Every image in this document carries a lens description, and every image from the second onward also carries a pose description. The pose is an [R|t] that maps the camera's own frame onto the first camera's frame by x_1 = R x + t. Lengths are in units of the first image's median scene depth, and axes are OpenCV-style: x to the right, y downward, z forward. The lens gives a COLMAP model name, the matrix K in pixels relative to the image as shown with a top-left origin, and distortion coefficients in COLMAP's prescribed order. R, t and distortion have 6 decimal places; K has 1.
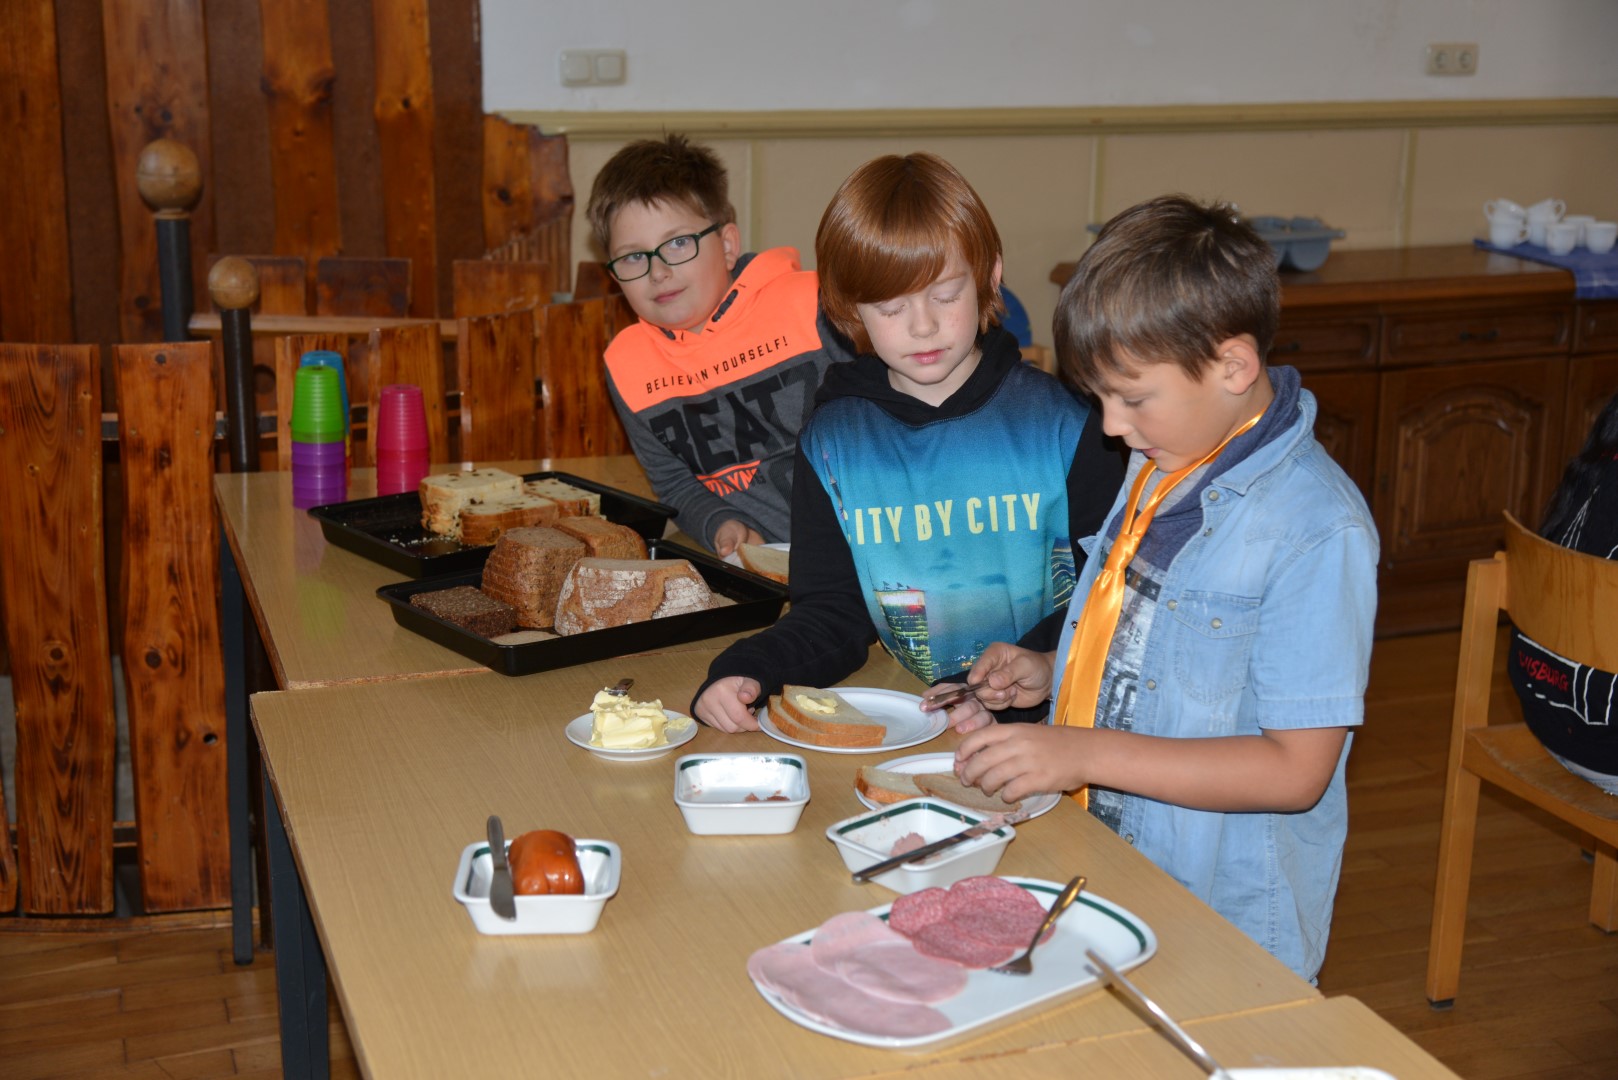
lens RADIAL K [[2294.7, 0, 809.0], [0, 2294.7, 540.0], [0, 0, 1]] dist [-0.018070, 0.020701]
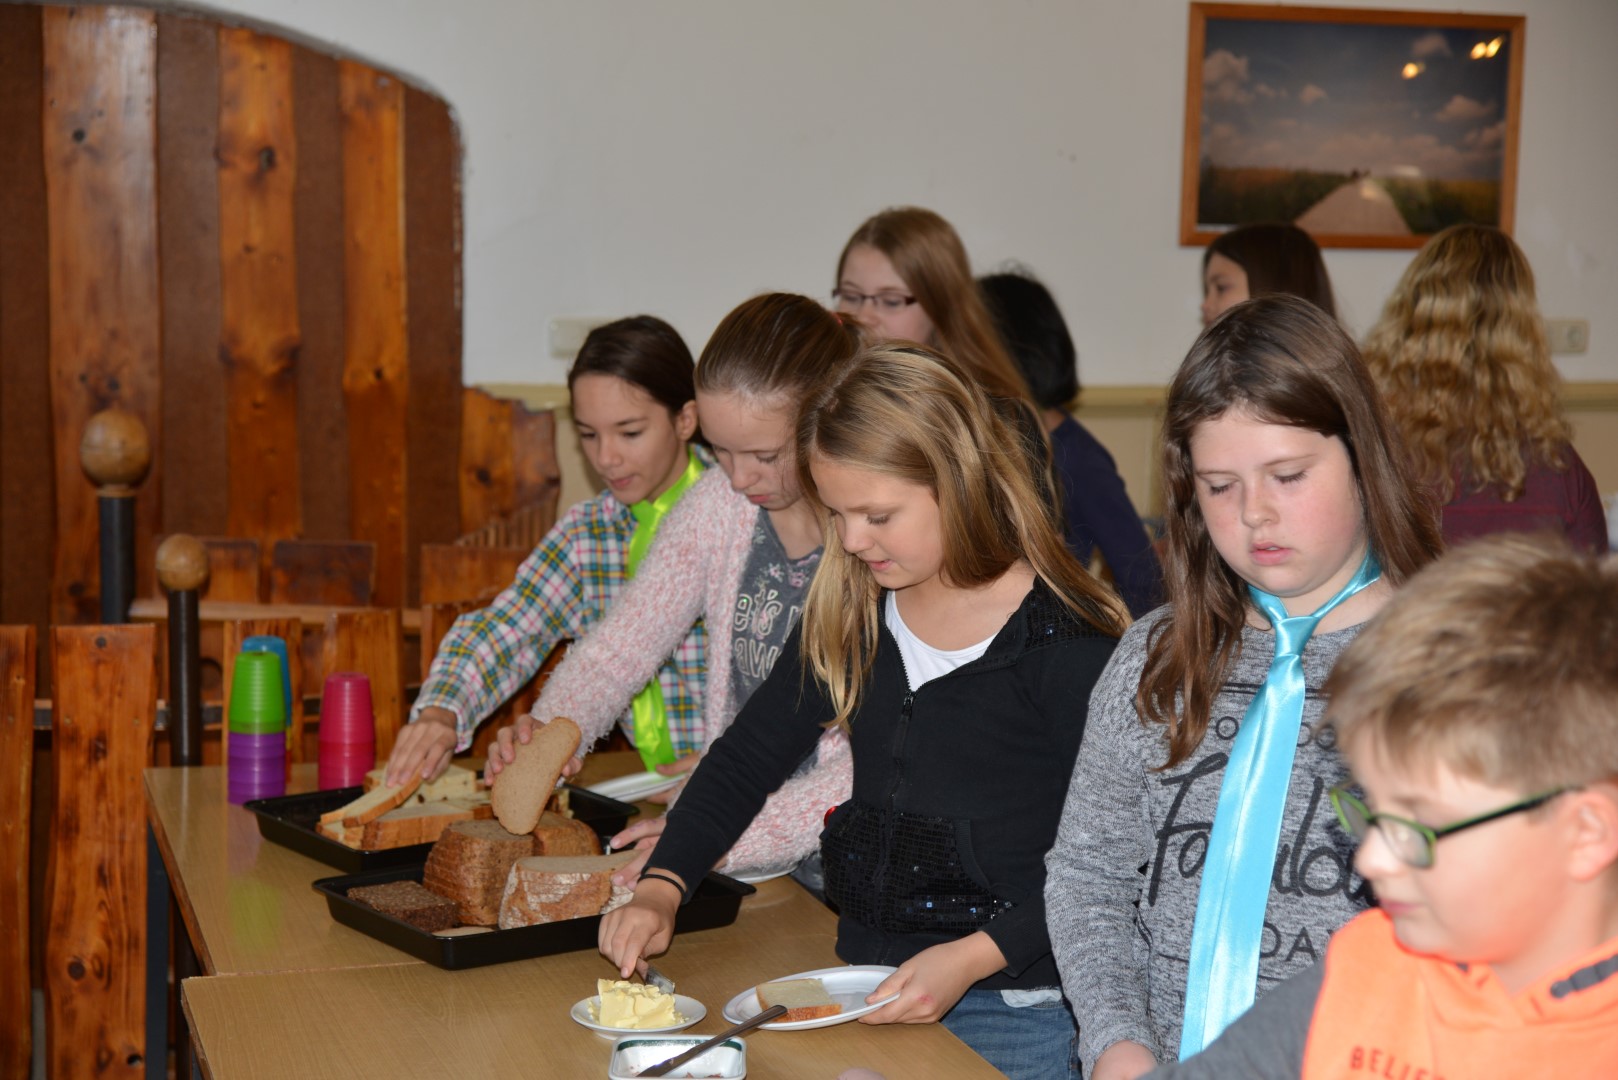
lens RADIAL K [[2842.4, 0, 809.0], [0, 2842.4, 540.0], [0, 0, 1]] dist [0.016501, 0.037853]
pose [[0.999619, 0.011518, -0.025101, 0.031036], [-0.014687, 0.991412, -0.129951, 0.023709], [0.023388, 0.130270, 0.991203, -0.134586]]
